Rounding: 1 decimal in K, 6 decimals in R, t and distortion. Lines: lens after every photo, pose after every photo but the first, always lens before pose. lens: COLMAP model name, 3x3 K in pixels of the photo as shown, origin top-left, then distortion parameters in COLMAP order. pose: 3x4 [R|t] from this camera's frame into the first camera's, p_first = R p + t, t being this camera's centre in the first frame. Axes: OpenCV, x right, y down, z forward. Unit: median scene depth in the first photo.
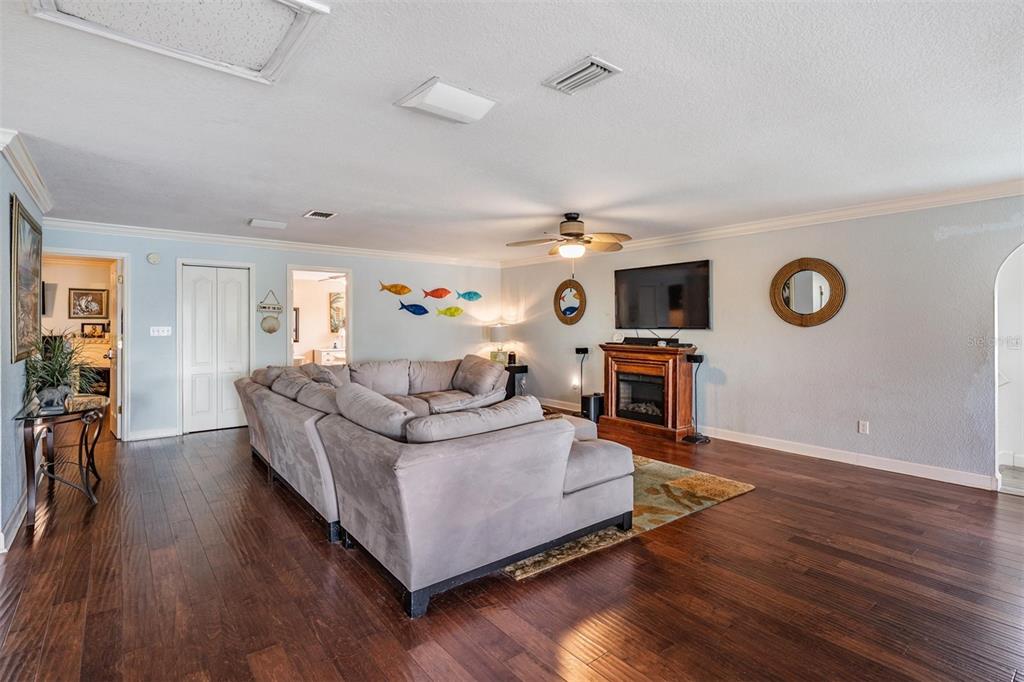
lens RADIAL K [[499.3, 0, 510.7], [0, 499.3, 332.6], [0, 0, 1]] dist [0.004781, 0.001000]
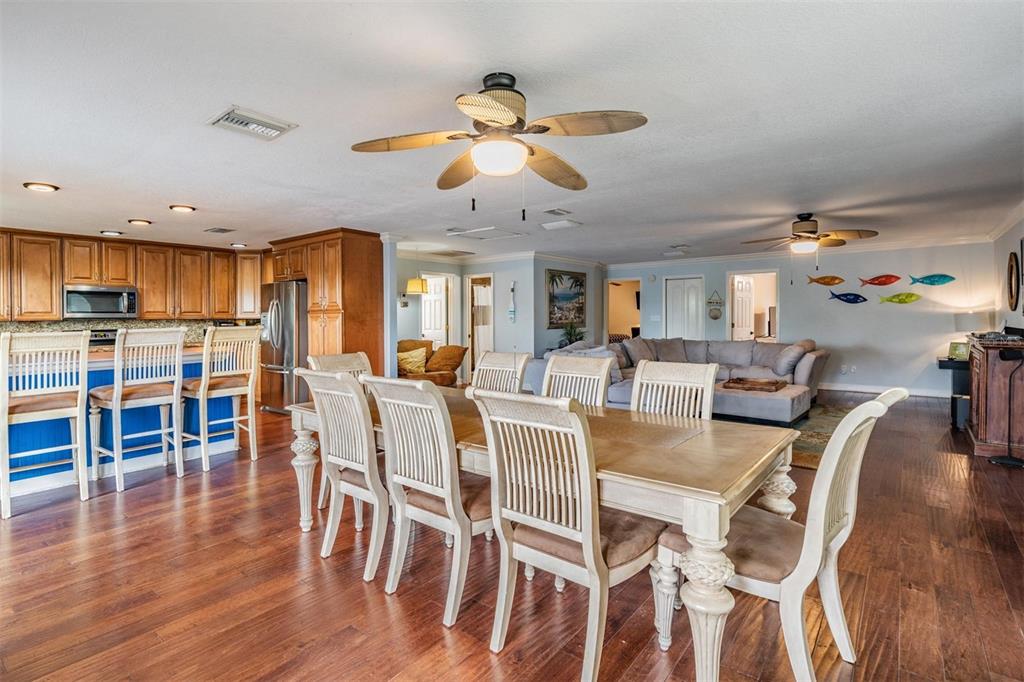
lens RADIAL K [[499.3, 0, 511.4], [0, 499.3, 316.2], [0, 0, 1]] dist [0.004781, 0.001000]
pose [[0.215346, -0.002988, -0.976533, 0.697324], [-0.005273, 0.999977, -0.004222, 0.000165], [0.976524, 0.006058, 0.215325, 0.076697]]
